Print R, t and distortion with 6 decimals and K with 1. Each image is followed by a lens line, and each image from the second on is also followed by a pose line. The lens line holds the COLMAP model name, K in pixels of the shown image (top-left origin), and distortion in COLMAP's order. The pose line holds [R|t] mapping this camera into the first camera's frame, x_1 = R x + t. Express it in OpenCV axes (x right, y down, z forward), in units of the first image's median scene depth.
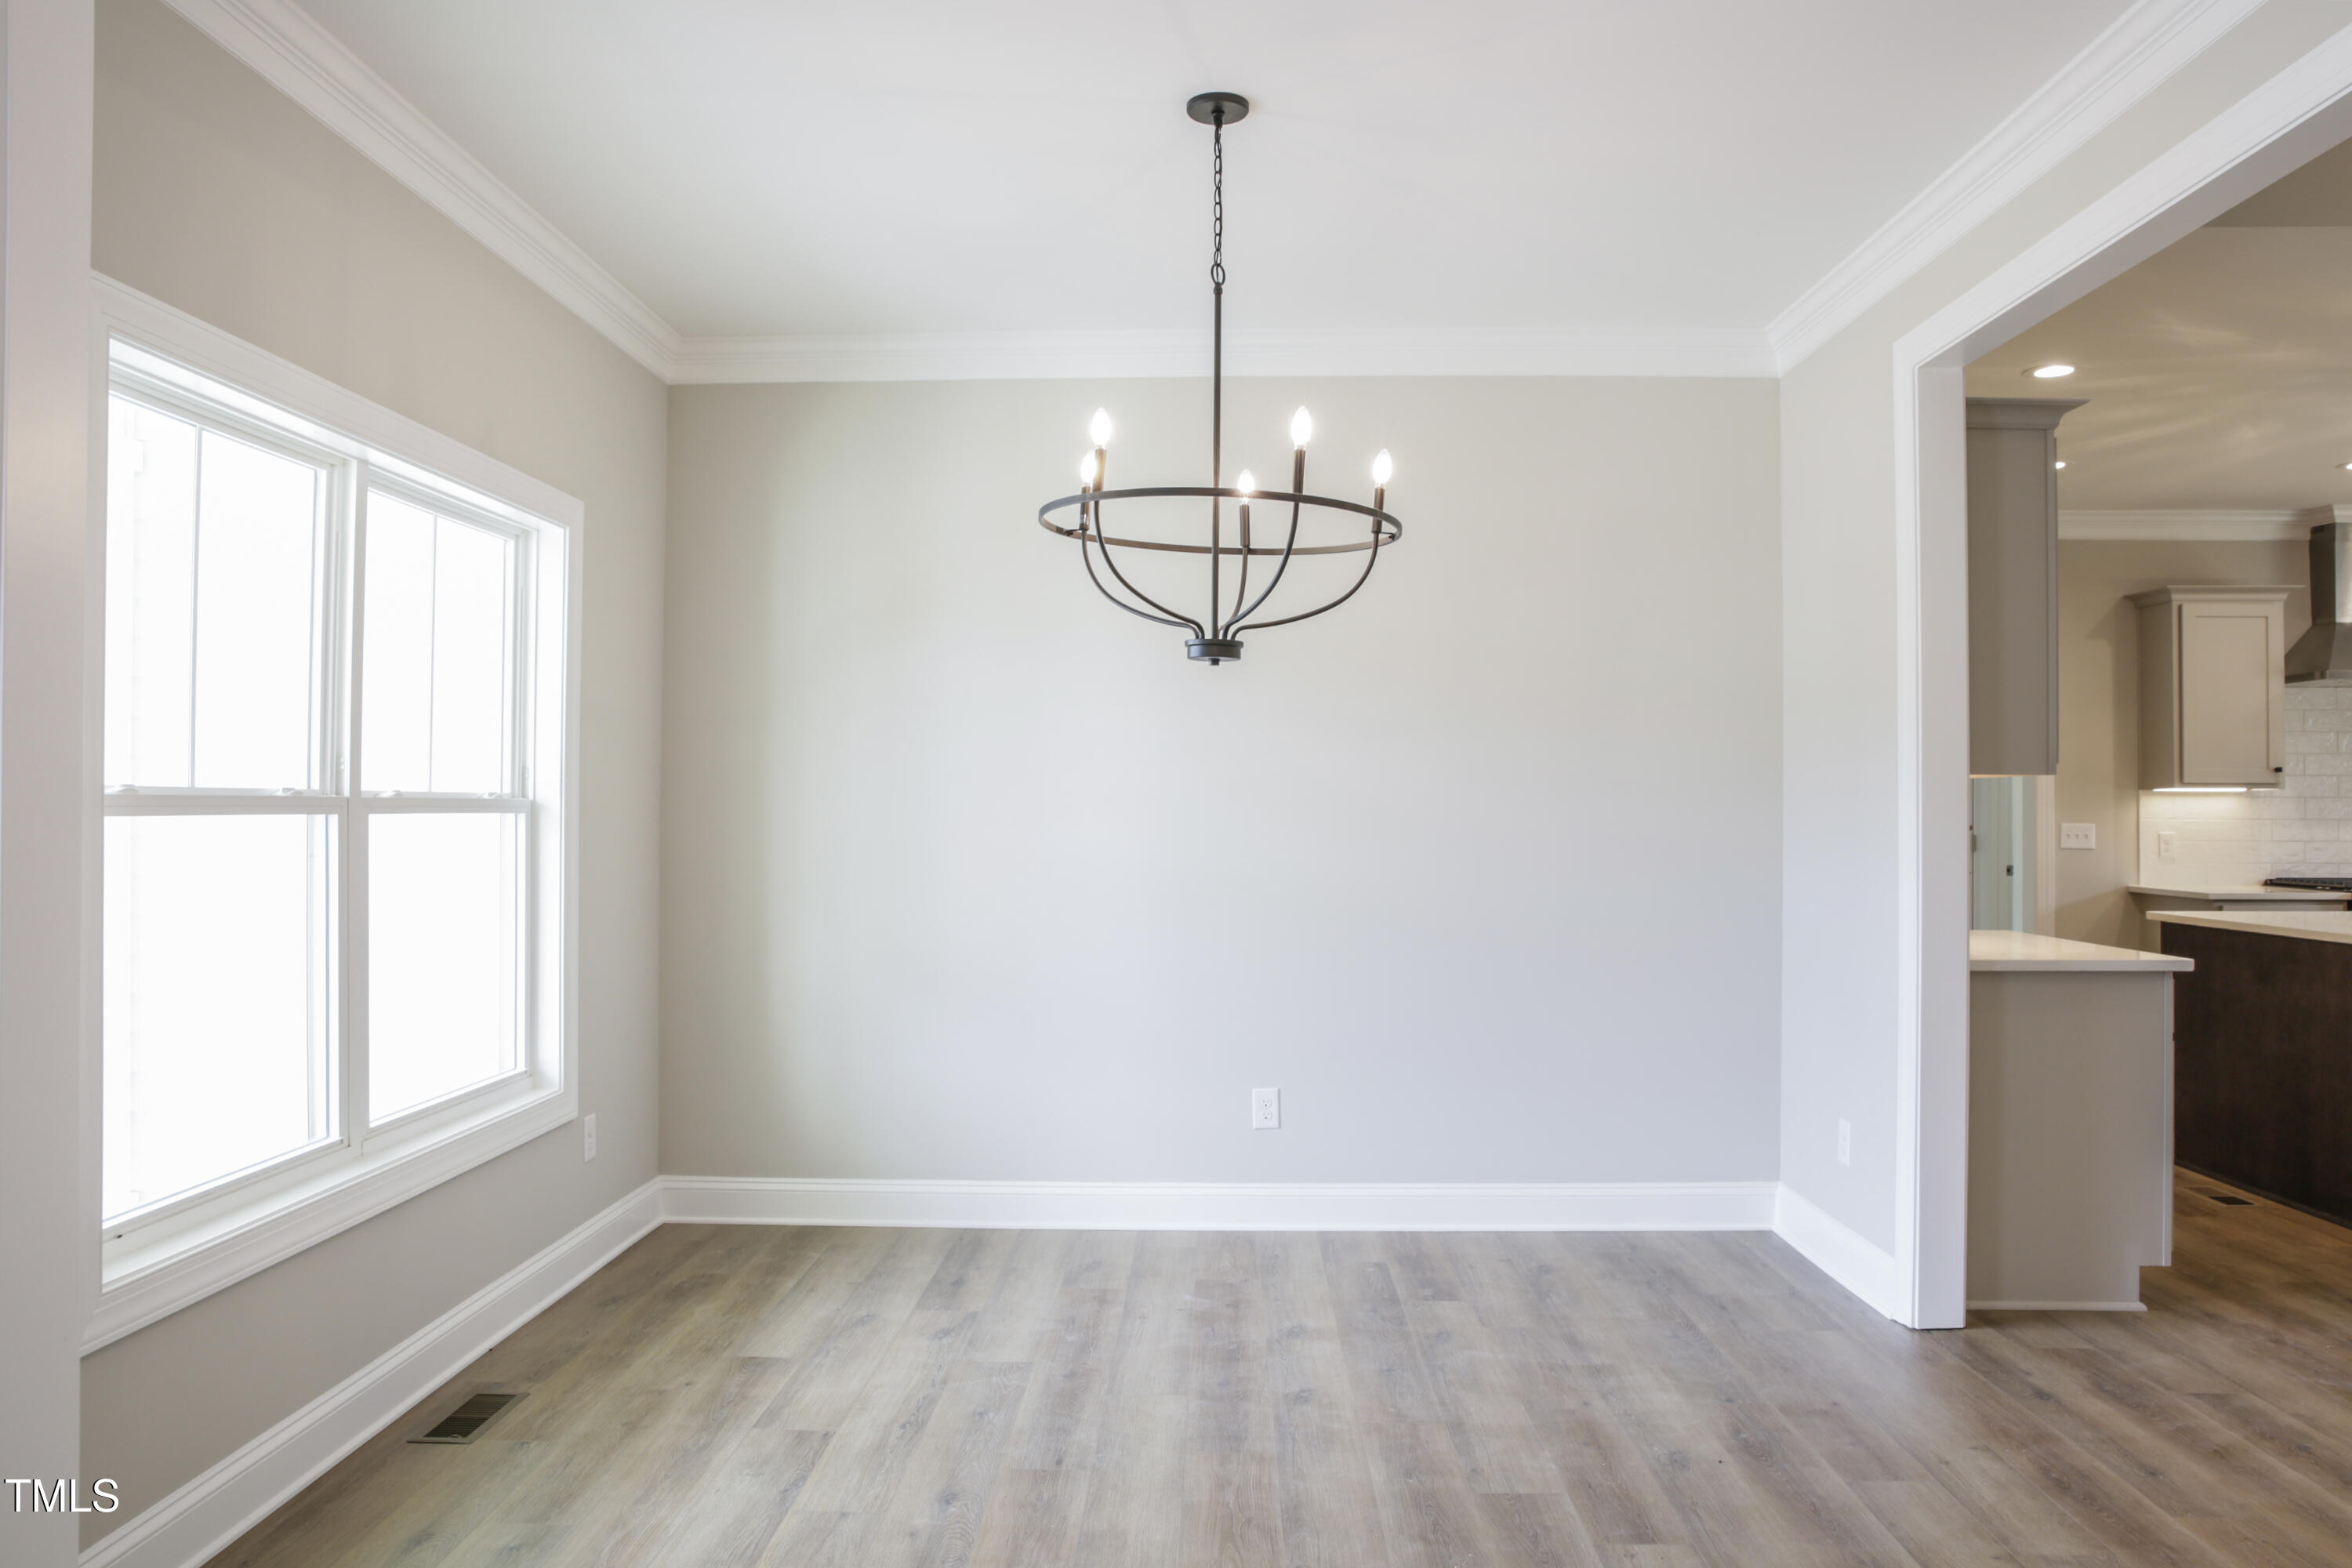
lens RADIAL K [[1638.0, 0, 1176.0], [0, 1638.0, 784.0], [0, 0, 1]] dist [-0.083751, 0.055174]
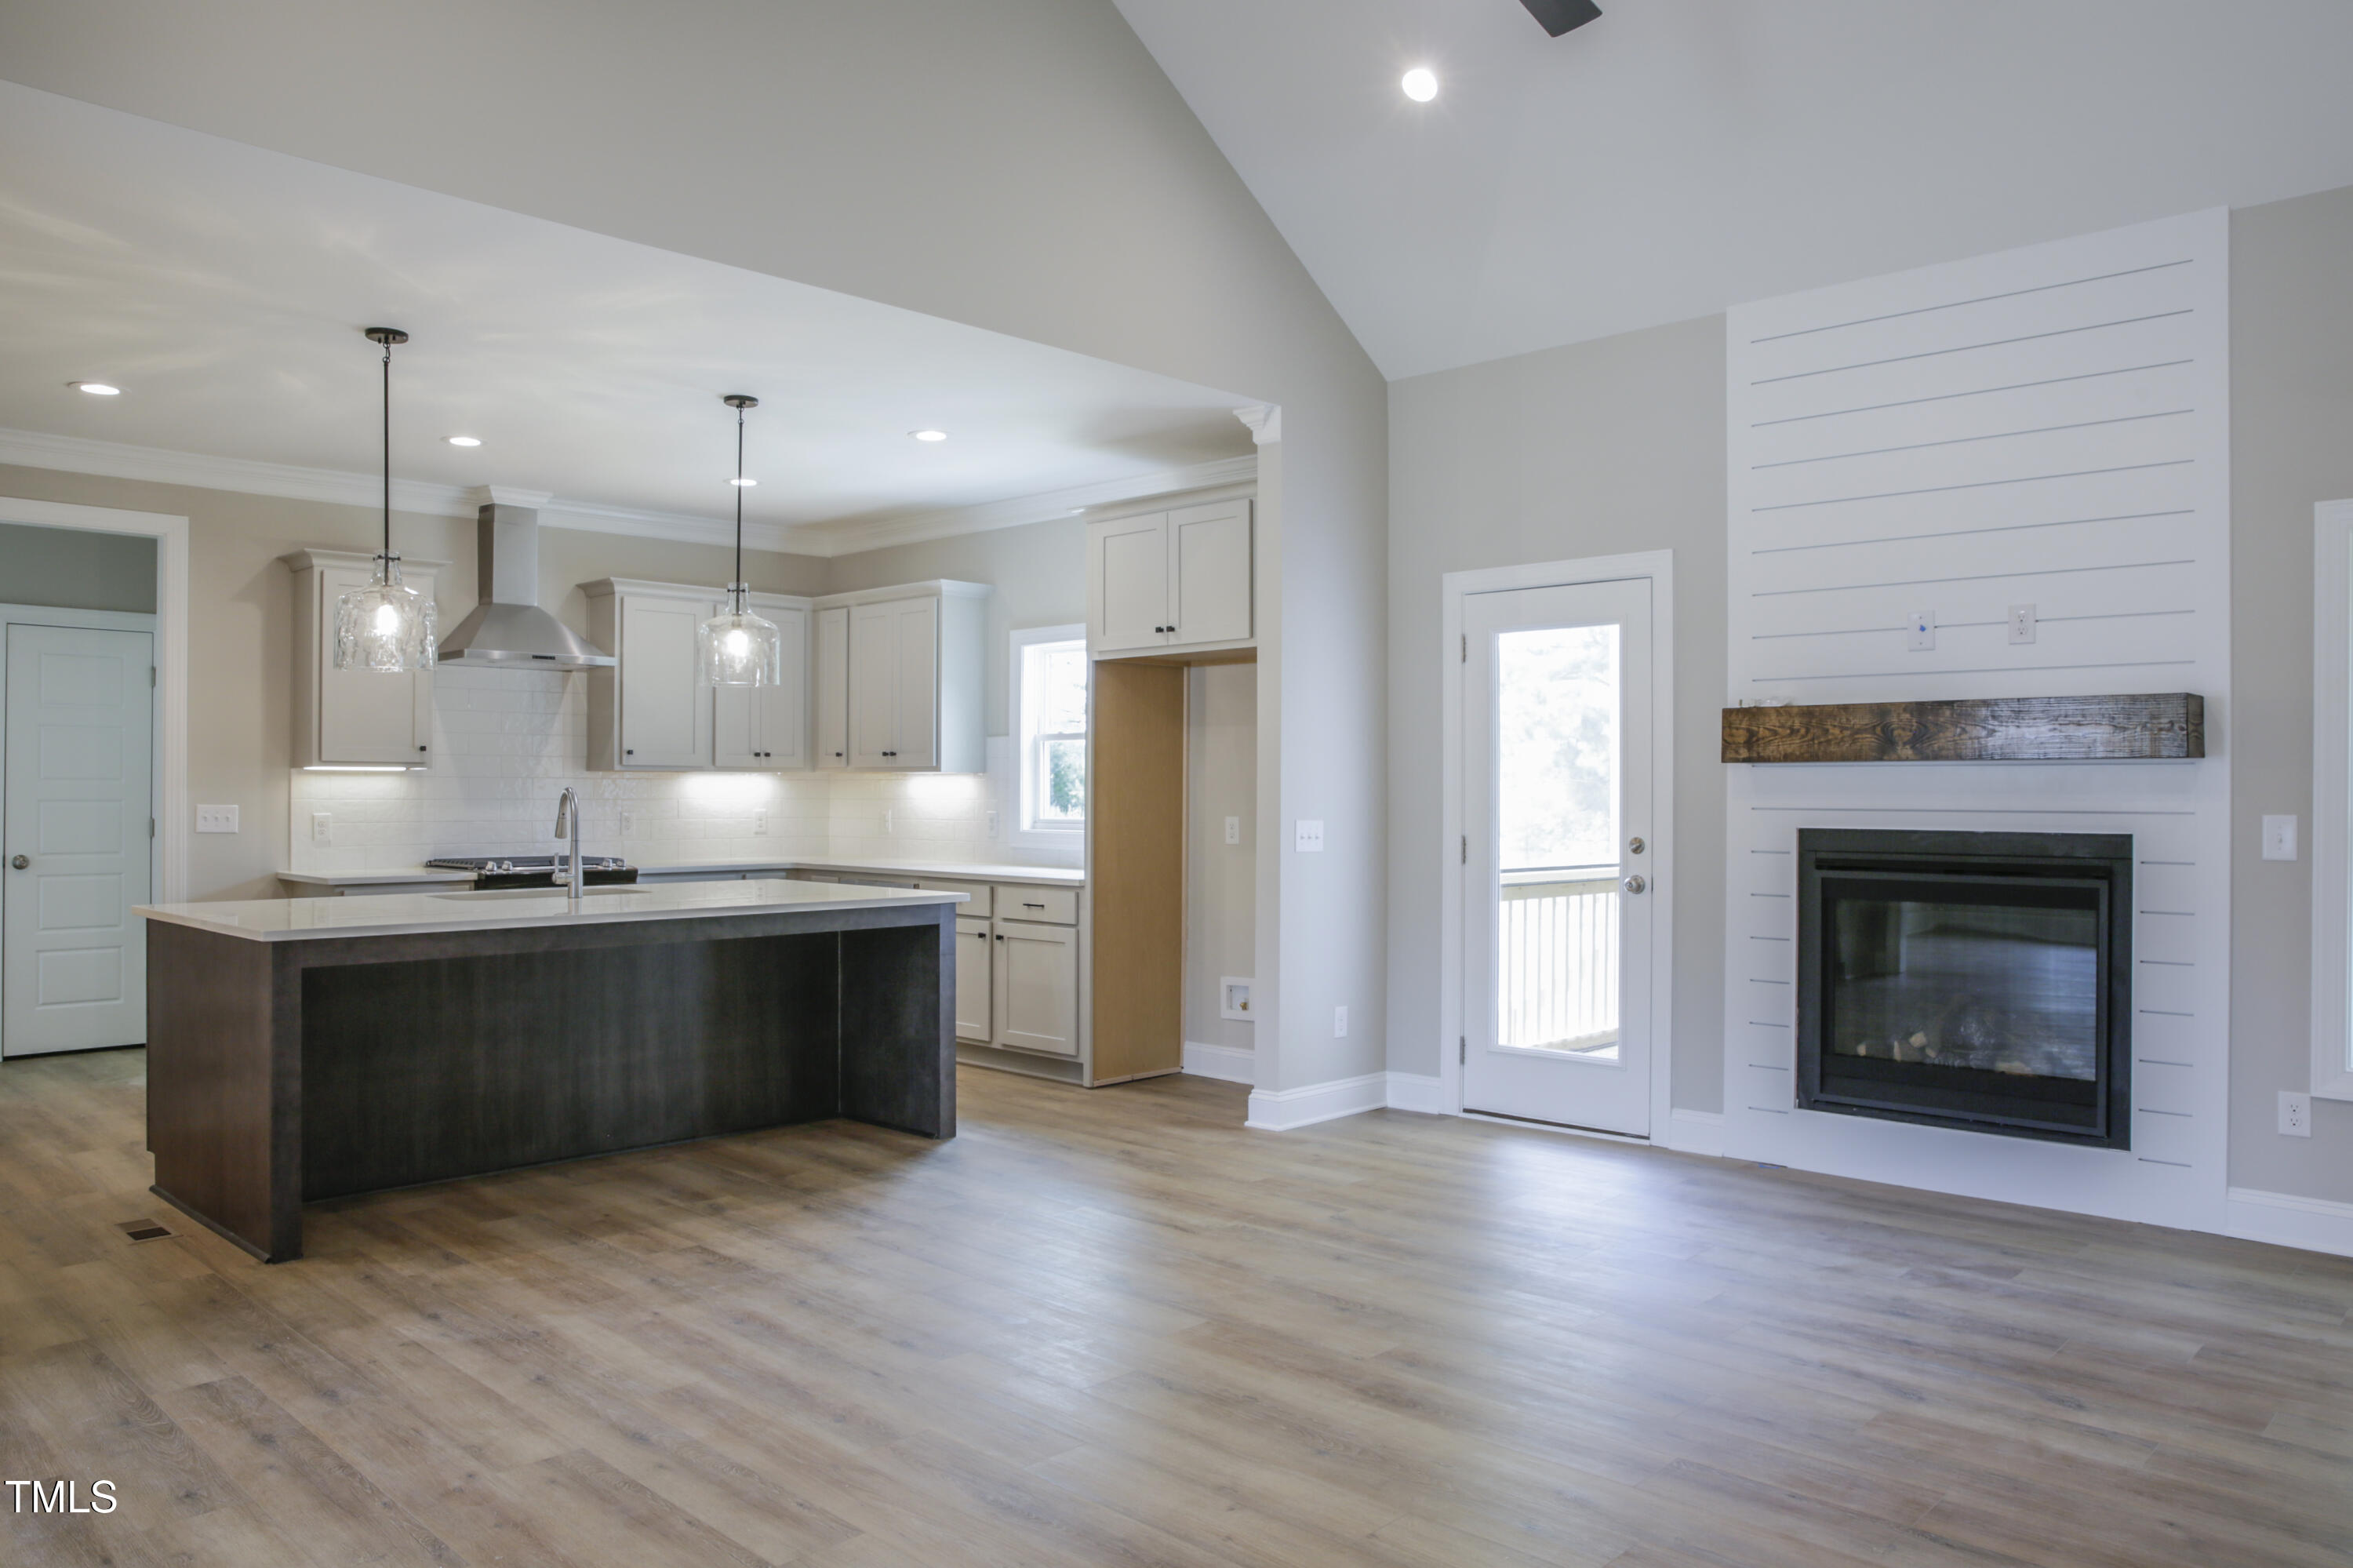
lens RADIAL K [[1638.8, 0, 1176.5], [0, 1638.8, 784.0], [0, 0, 1]] dist [-0.083751, 0.055174]
pose [[0.671182, 0.000919, 0.741292, 0.262531], [-0.009735, 0.999924, 0.007574, 0.000801], [-0.741229, -0.012300, 0.671140, -0.006473]]
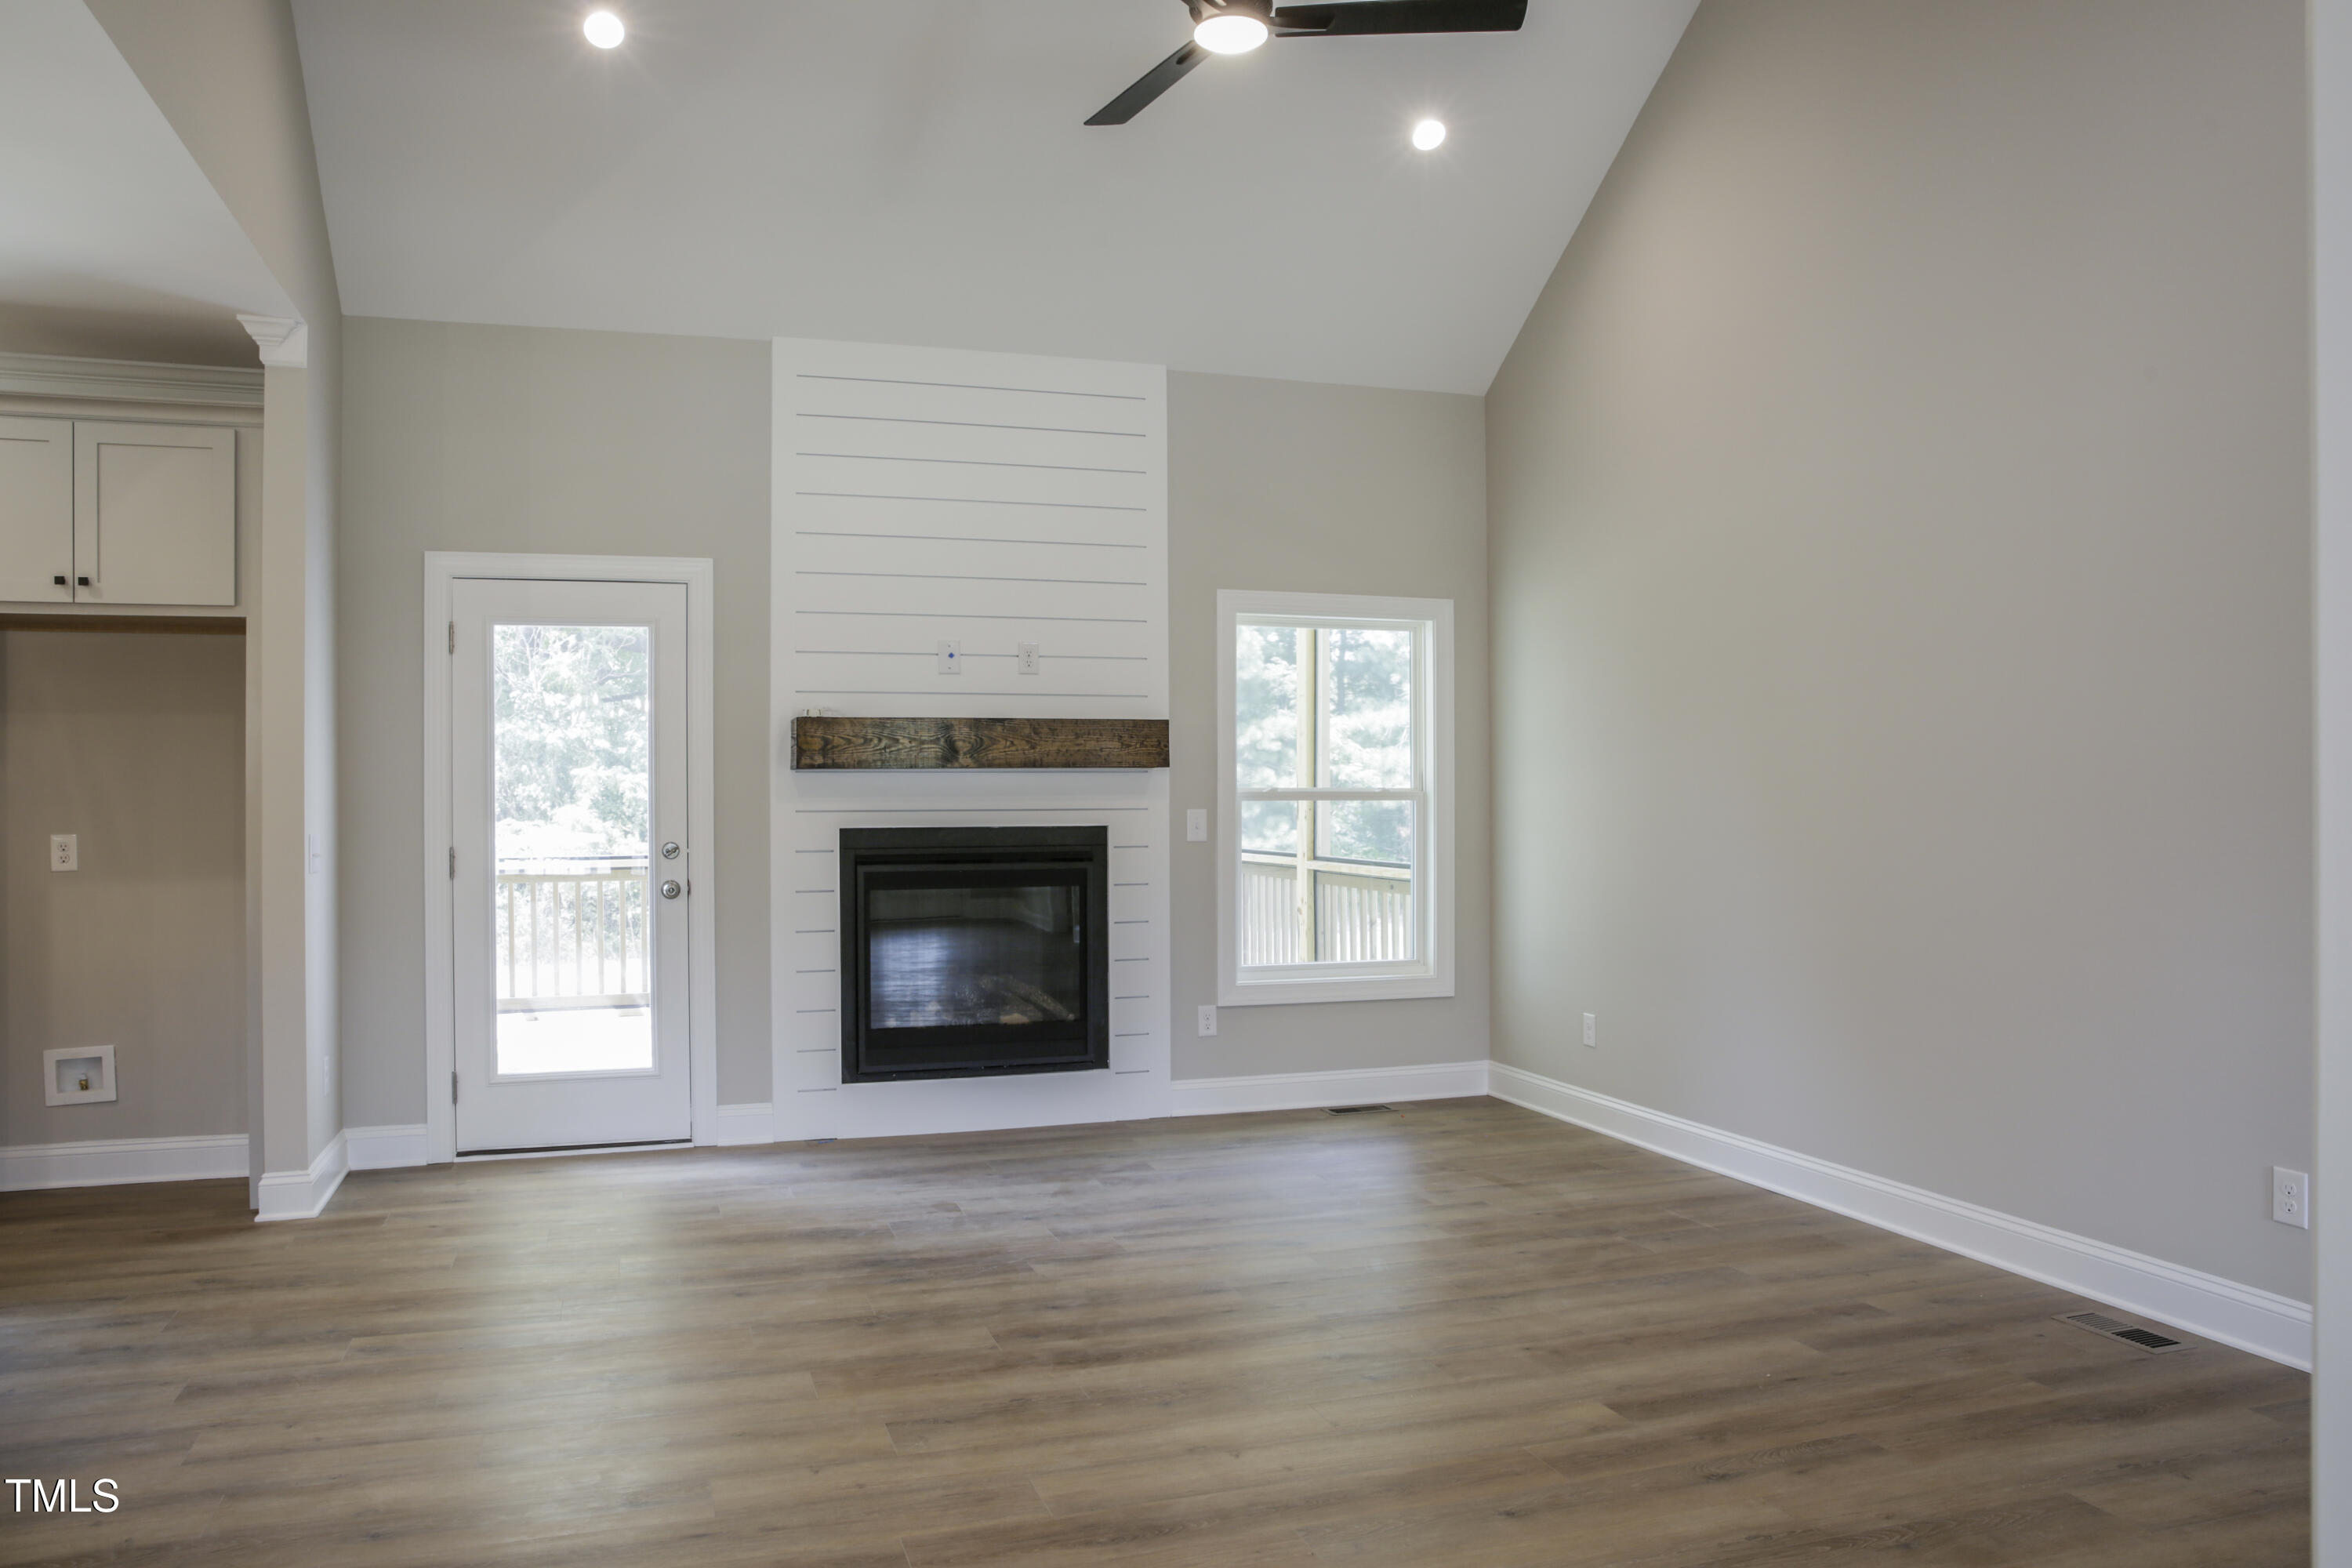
lens RADIAL K [[1673.8, 0, 1145.3], [0, 1673.8, 794.8], [0, 0, 1]] dist [-0.120660, 0.096961]
pose [[-0.336978, -0.000471, 0.941512, 0.167652], [-0.007280, 0.999971, -0.002105, 0.007261], [-0.941484, -0.007563, -0.336972, 0.401106]]
